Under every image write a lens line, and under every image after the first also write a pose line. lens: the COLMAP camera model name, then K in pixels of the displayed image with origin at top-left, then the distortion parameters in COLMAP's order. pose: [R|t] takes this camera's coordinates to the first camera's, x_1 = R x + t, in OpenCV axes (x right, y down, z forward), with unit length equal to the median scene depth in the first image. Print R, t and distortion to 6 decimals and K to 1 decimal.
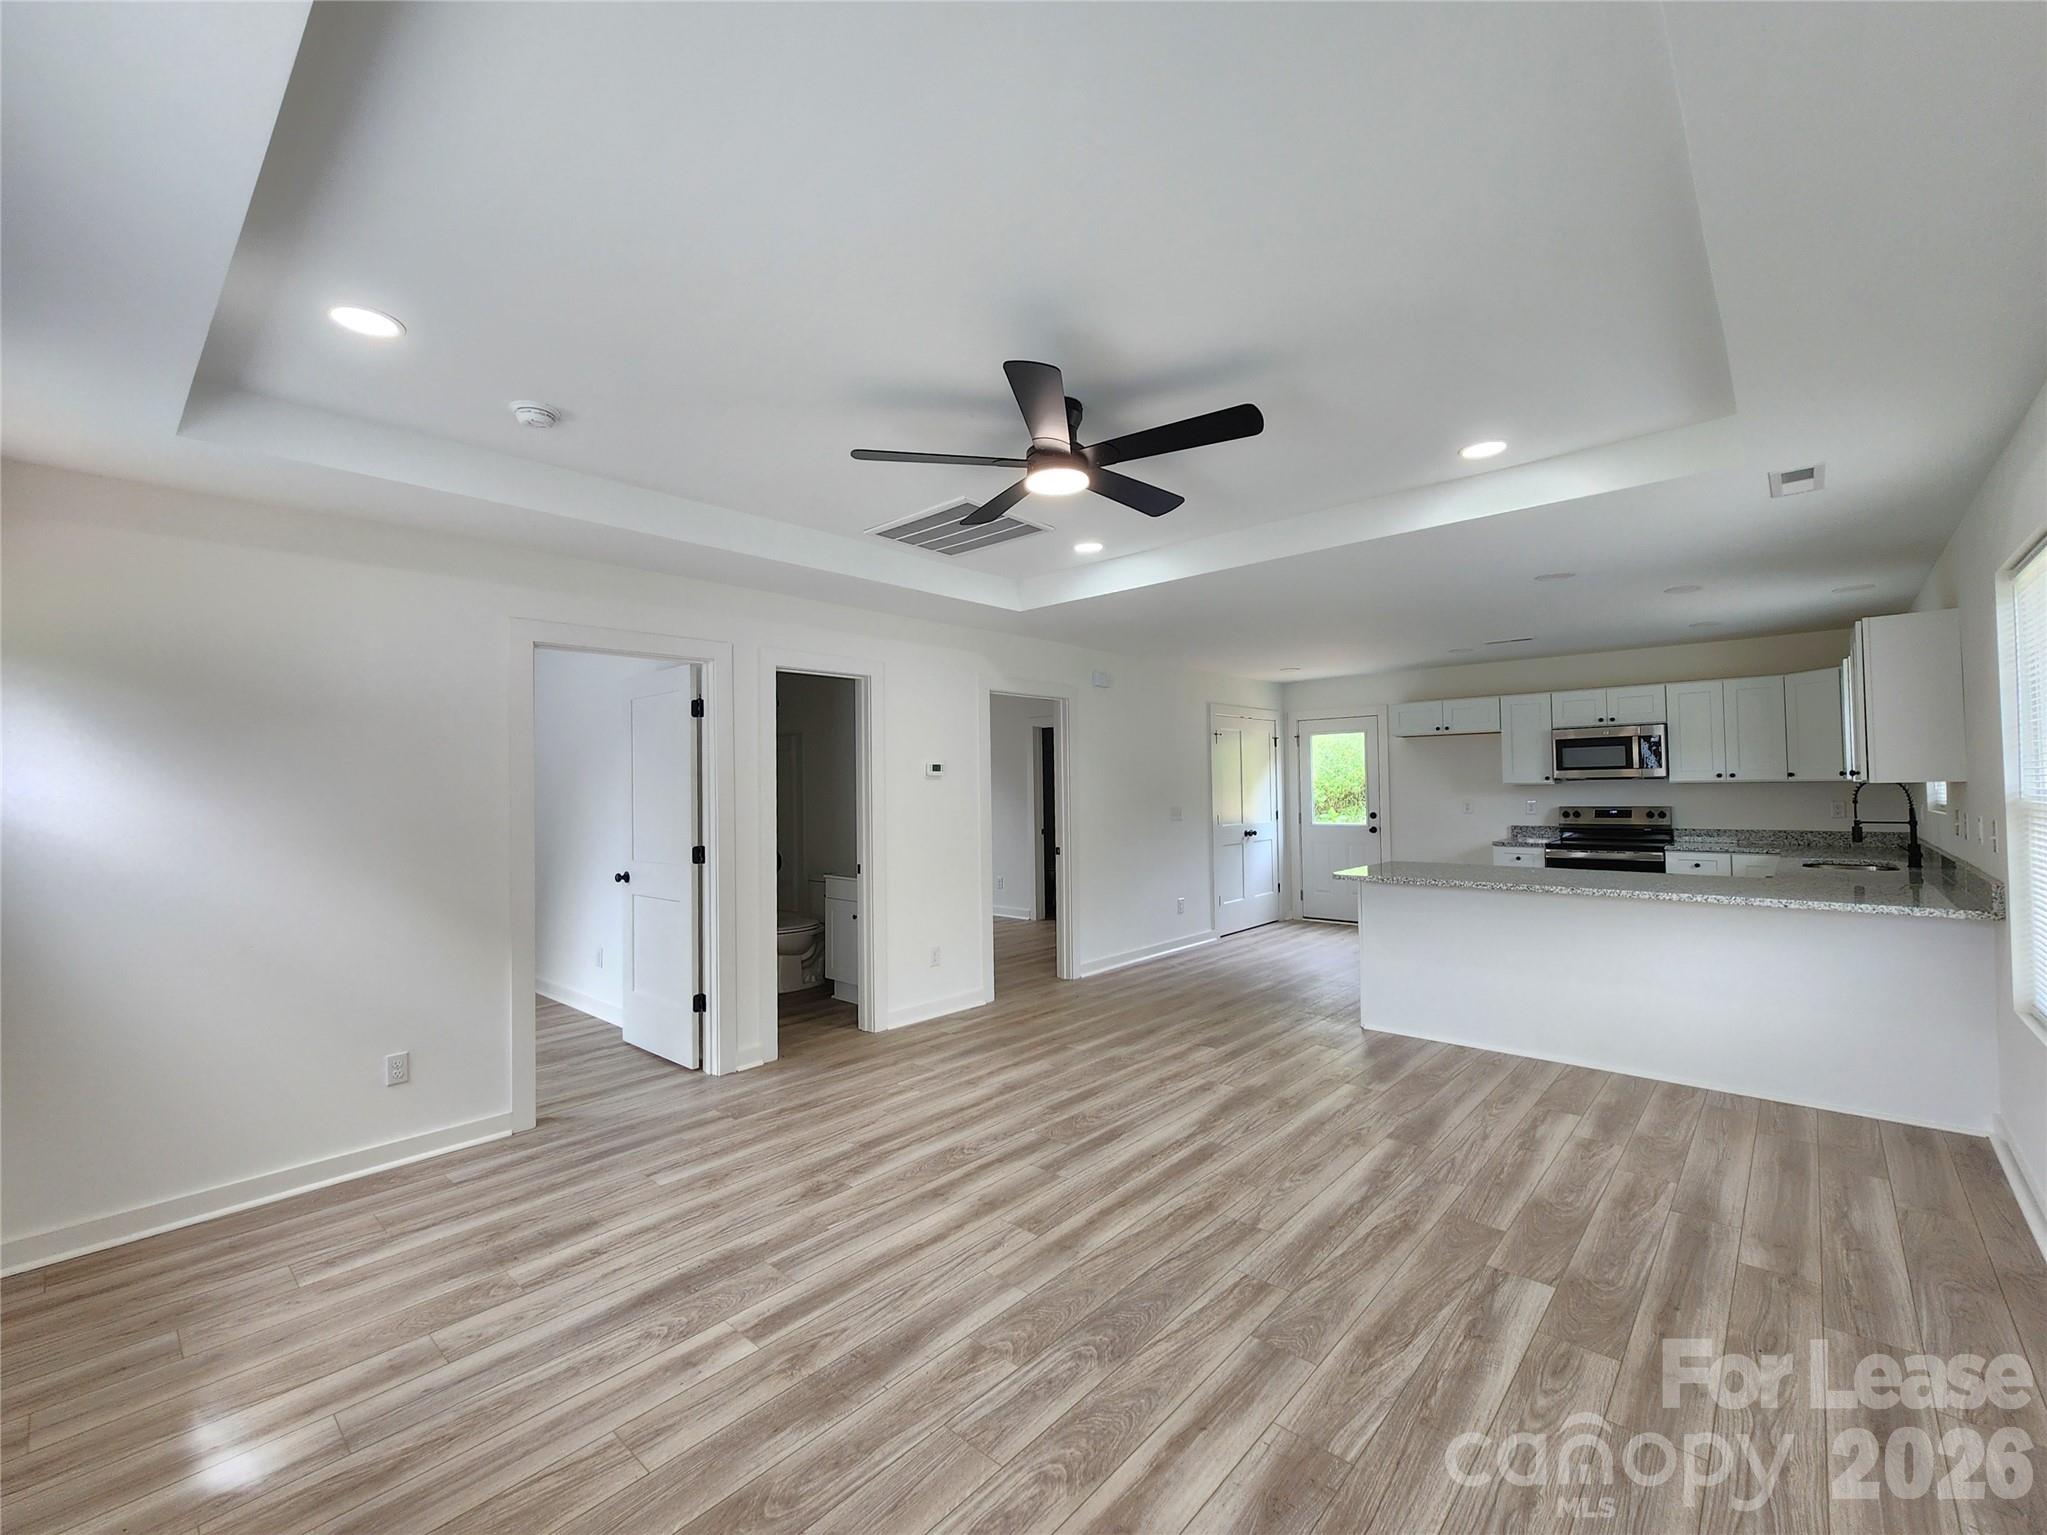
lens RADIAL K [[862.1, 0, 1021.6], [0, 862.1, 775.0], [0, 0, 1]] dist [0.001565, 0.000537]
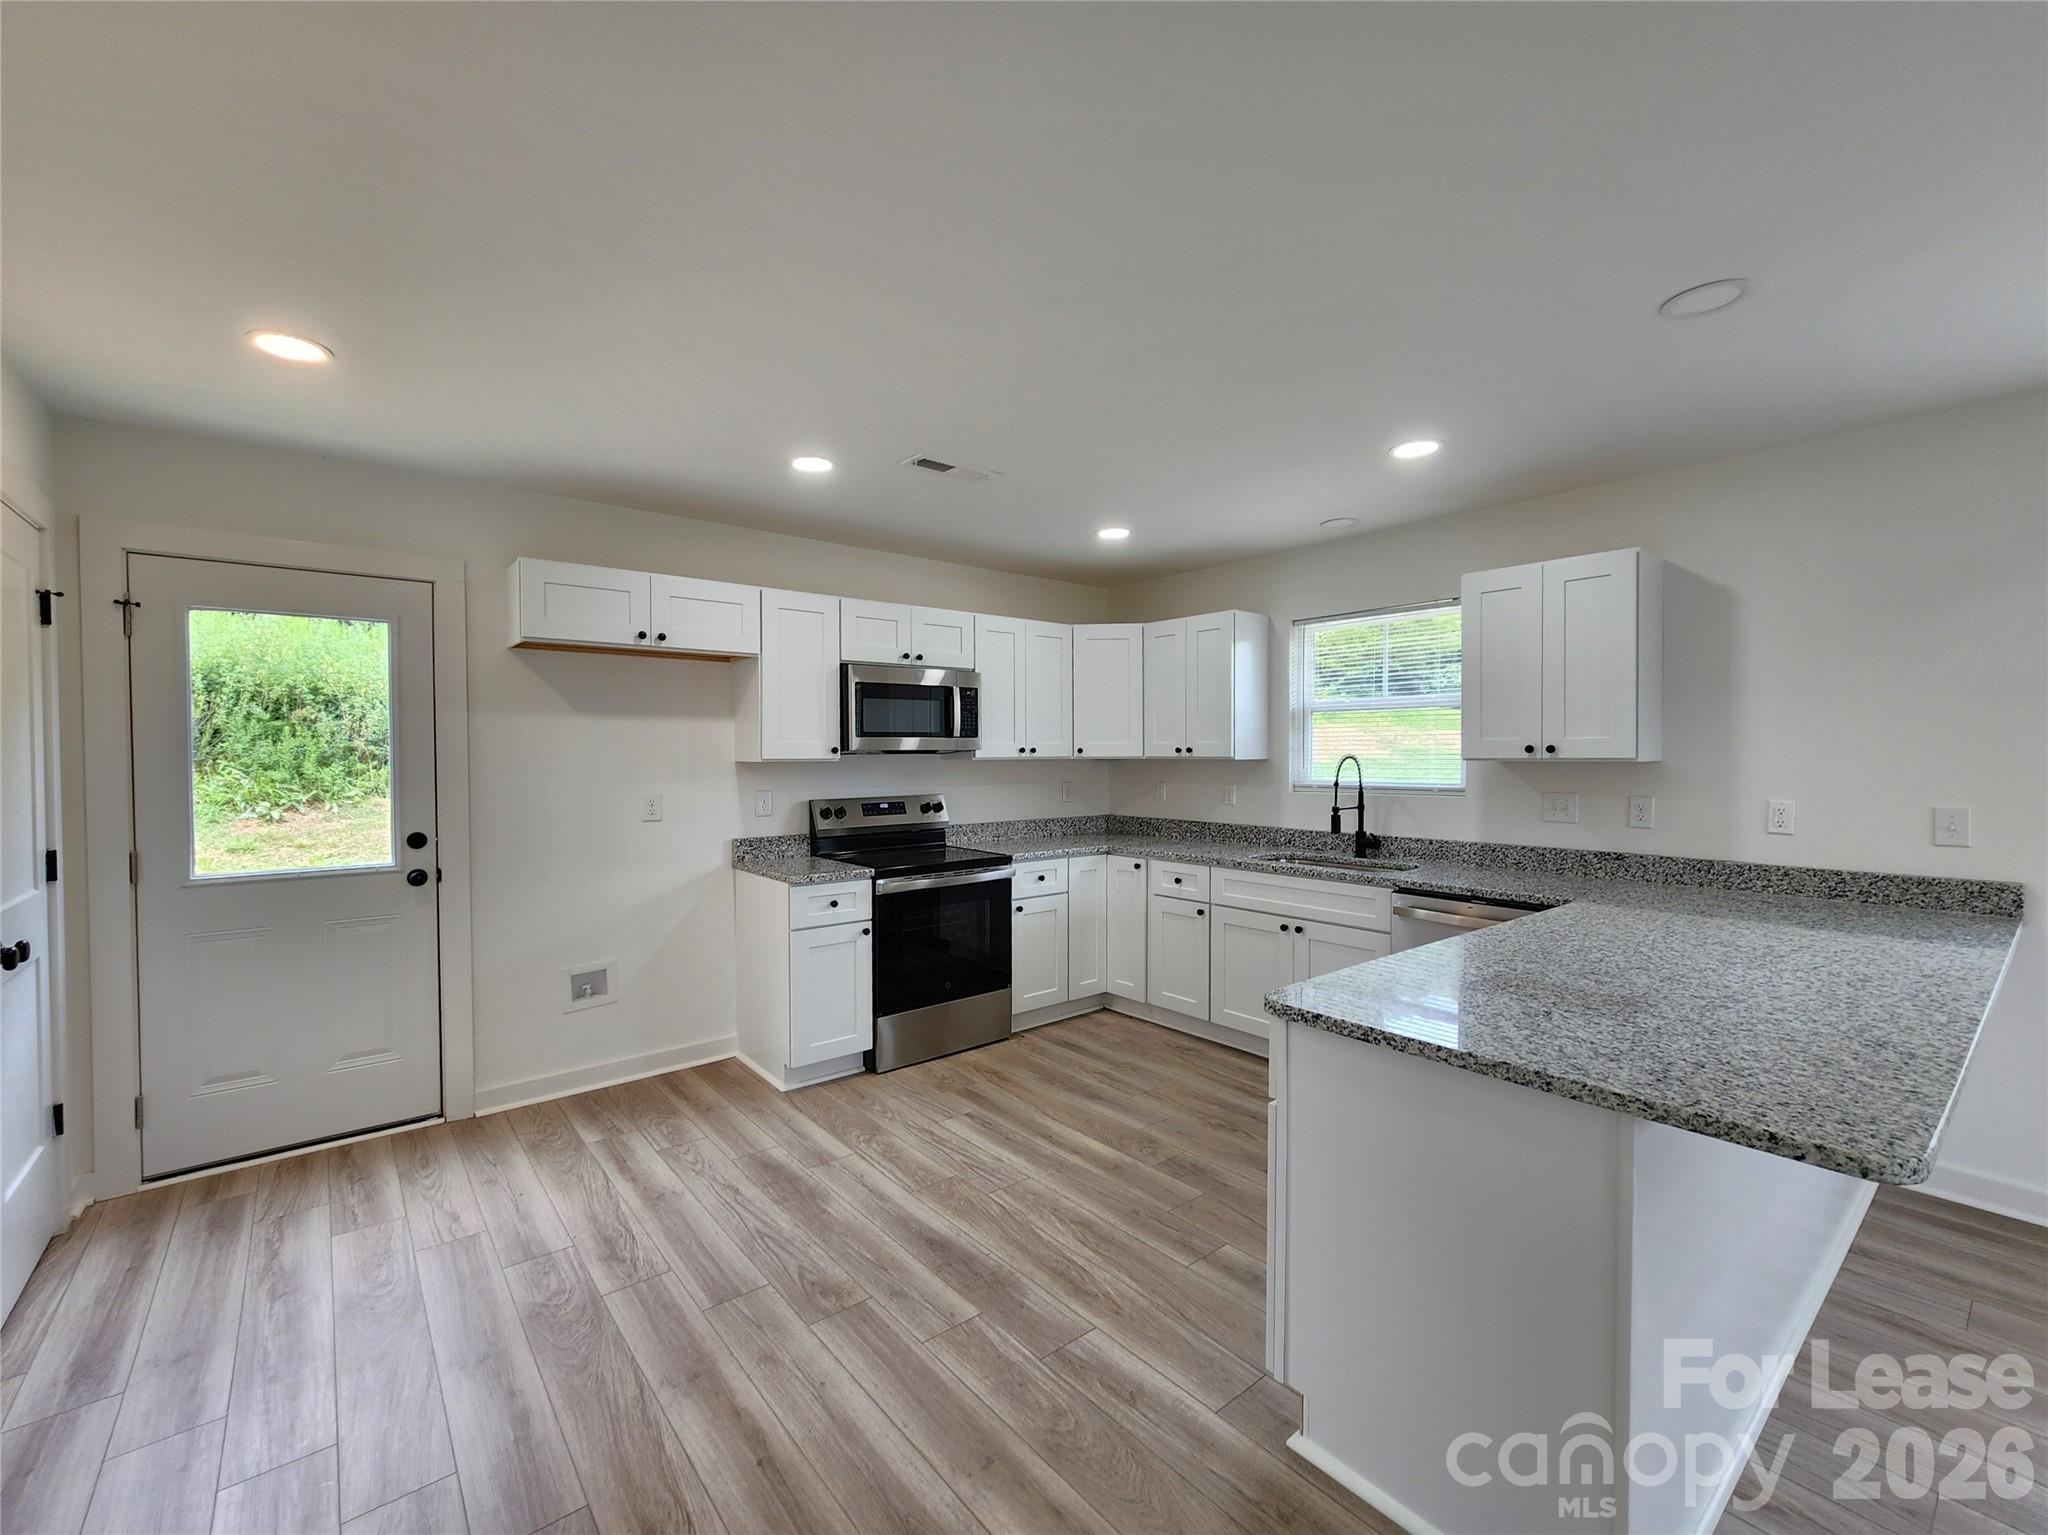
lens RADIAL K [[862.5, 0, 1026.7], [0, 862.5, 765.8], [0, 0, 1]] dist [0.001565, 0.000537]
pose [[0.144371, -0.000582, 0.989523, 0.078229], [-0.015453, 0.999877, 0.002842, 0.010001], [-0.989403, -0.015701, 0.144344, 0.769005]]
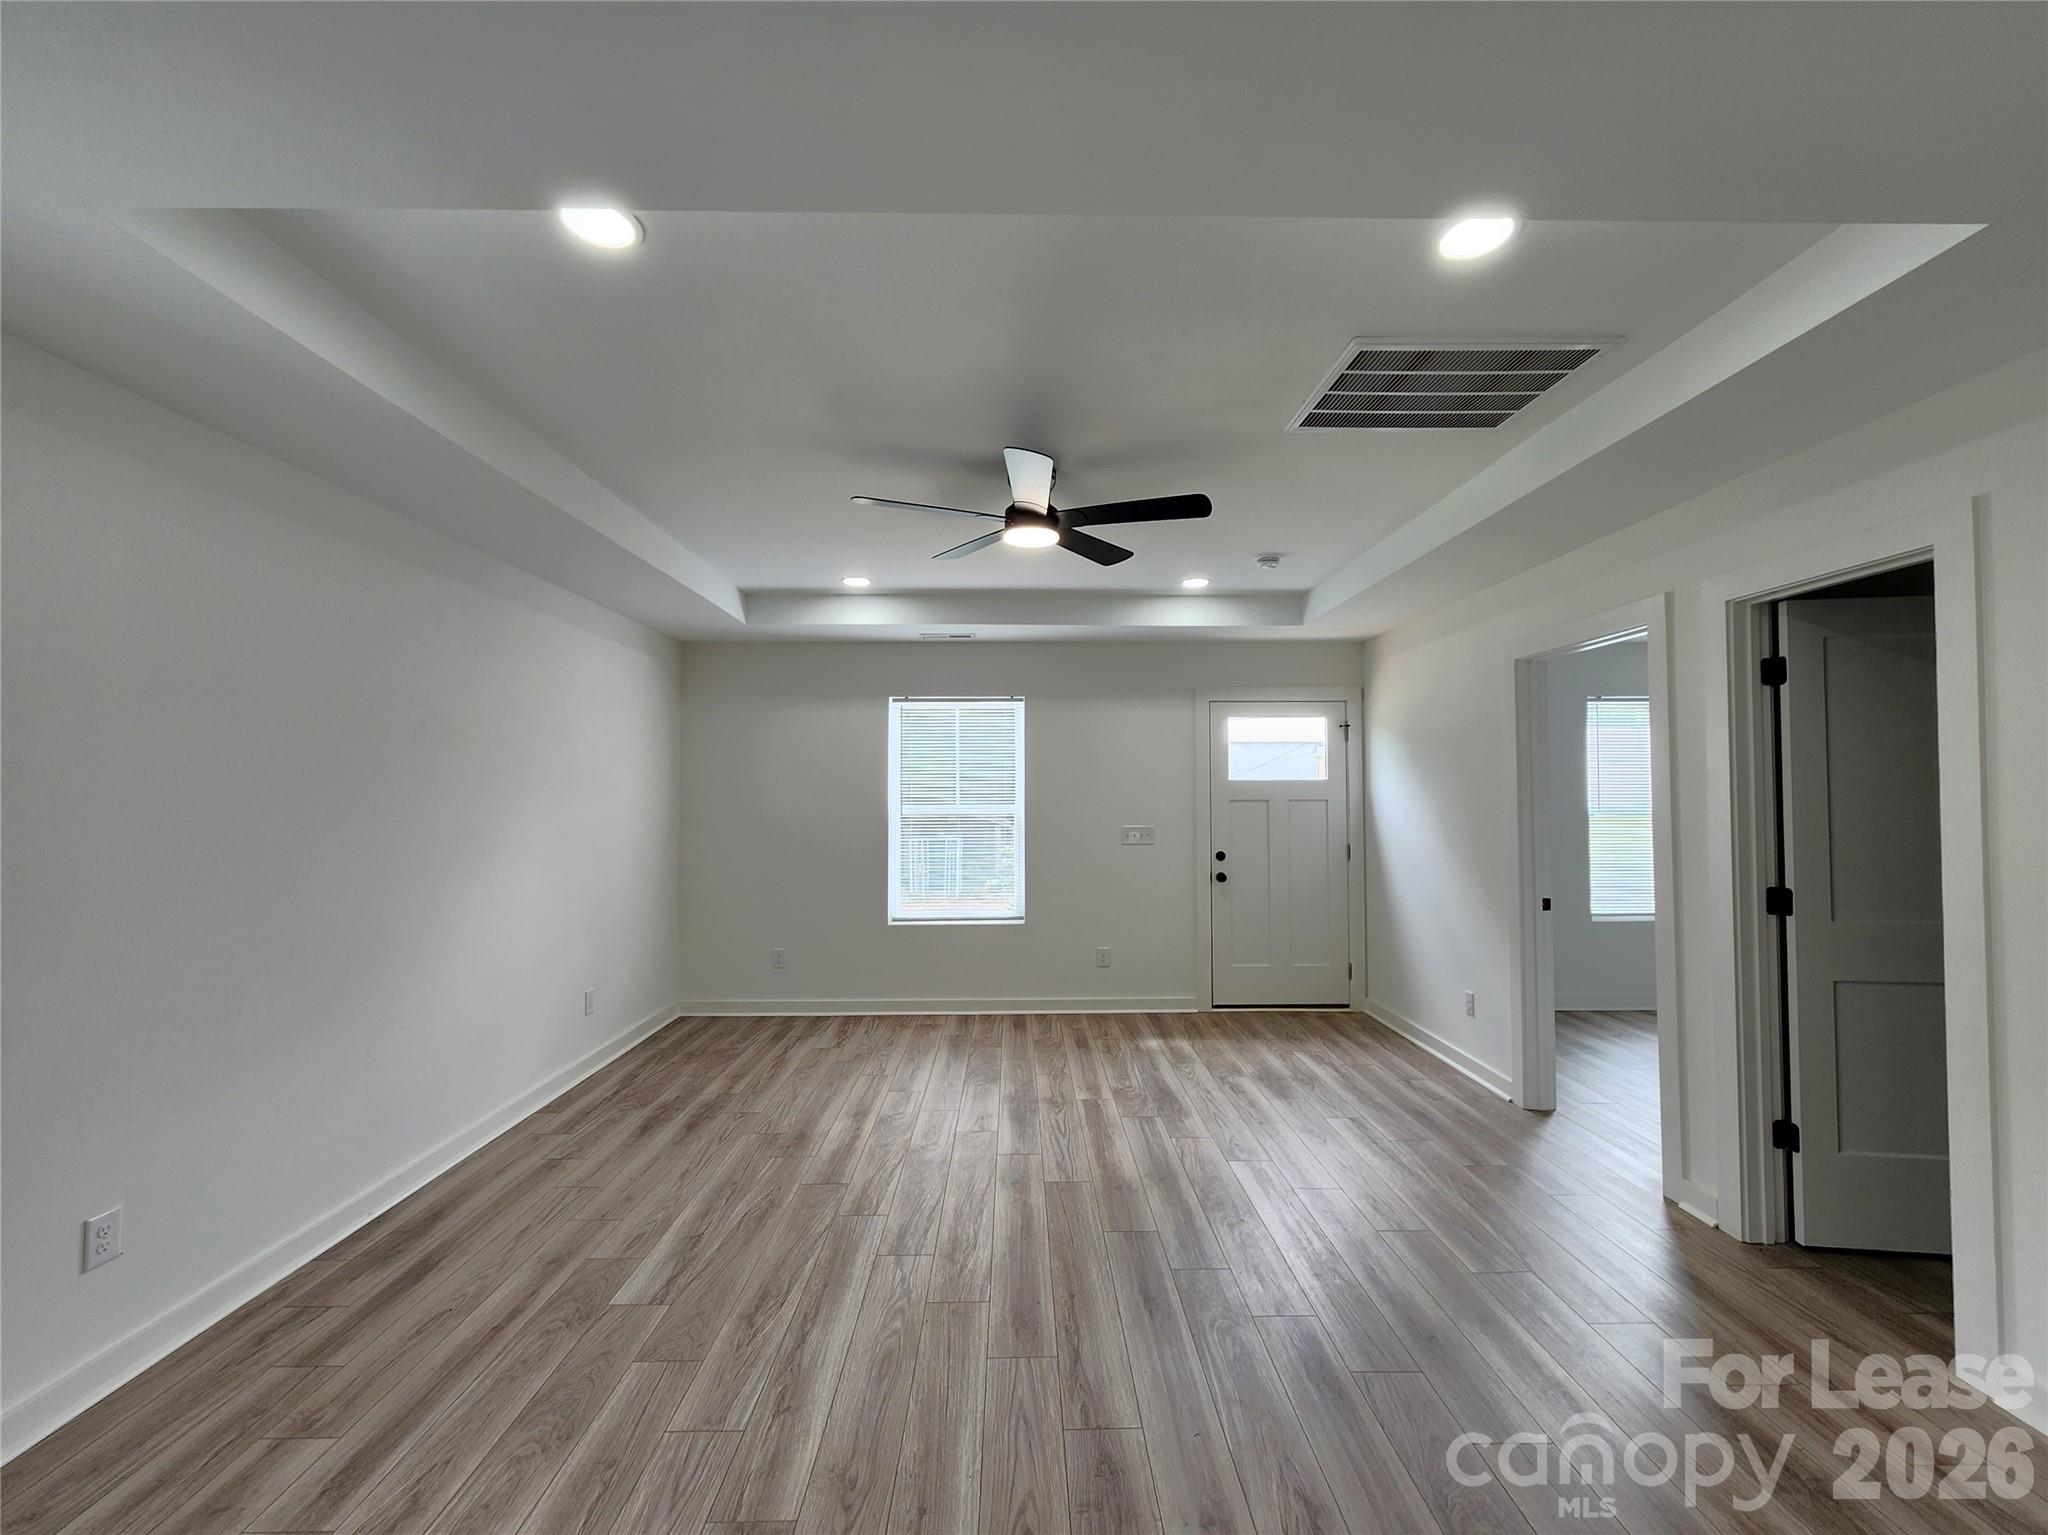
lens RADIAL K [[862.5, 0, 1026.1], [0, 862.5, 773.6], [0, 0, 1]] dist [0.001565, 0.000537]
pose [[-0.731546, 0.000505, -0.681791, 0.918777], [0.023040, 0.999447, -0.023980, 0.003109], [0.681402, -0.033251, -0.731153, 2.029987]]
